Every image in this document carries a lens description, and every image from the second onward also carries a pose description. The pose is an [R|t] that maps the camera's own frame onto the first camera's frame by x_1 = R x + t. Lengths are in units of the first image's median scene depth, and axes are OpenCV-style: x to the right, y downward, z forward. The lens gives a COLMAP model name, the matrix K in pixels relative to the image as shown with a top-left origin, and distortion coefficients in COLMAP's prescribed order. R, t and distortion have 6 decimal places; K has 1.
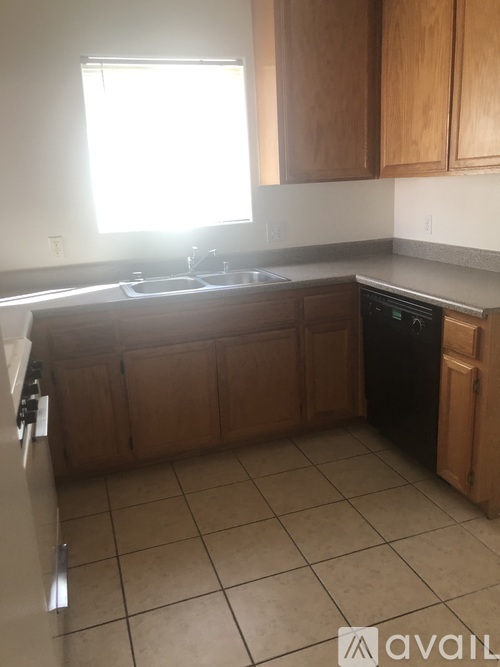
lens RADIAL K [[550.4, 0, 250.0], [0, 550.4, 333.5], [0, 0, 1]] dist [0.018308, -0.001932]
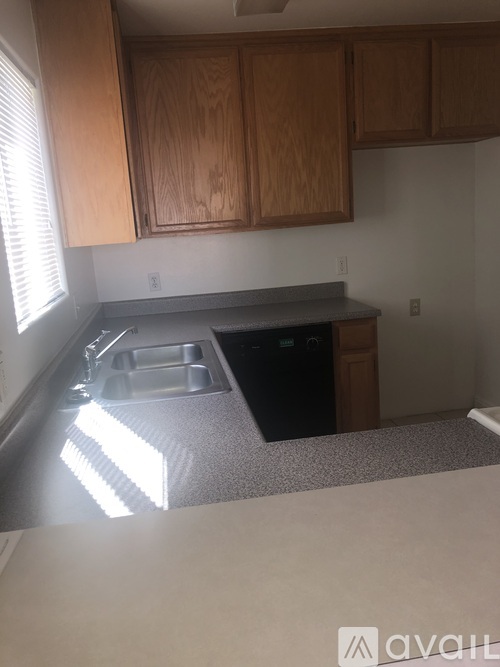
lens RADIAL K [[550.4, 0, 250.0], [0, 550.4, 333.5], [0, 0, 1]] dist [0.018308, -0.001932]
pose [[0.174734, -0.159999, 0.971529, -0.840106], [0.319337, 0.942581, 0.097797, -0.185215], [-0.931393, 0.293156, 0.215795, 0.780705]]
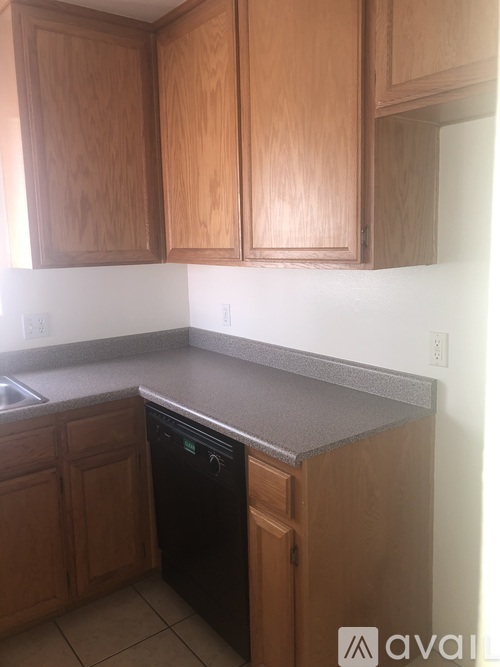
lens RADIAL K [[550.4, 0, 250.0], [0, 550.4, 333.5], [0, 0, 1]] dist [0.018308, -0.001932]
pose [[0.944795, -0.023542, 0.326816, 0.094461], [0.058986, 0.993341, -0.098969, -0.100856], [-0.322310, 0.112783, 0.939892, 0.229683]]
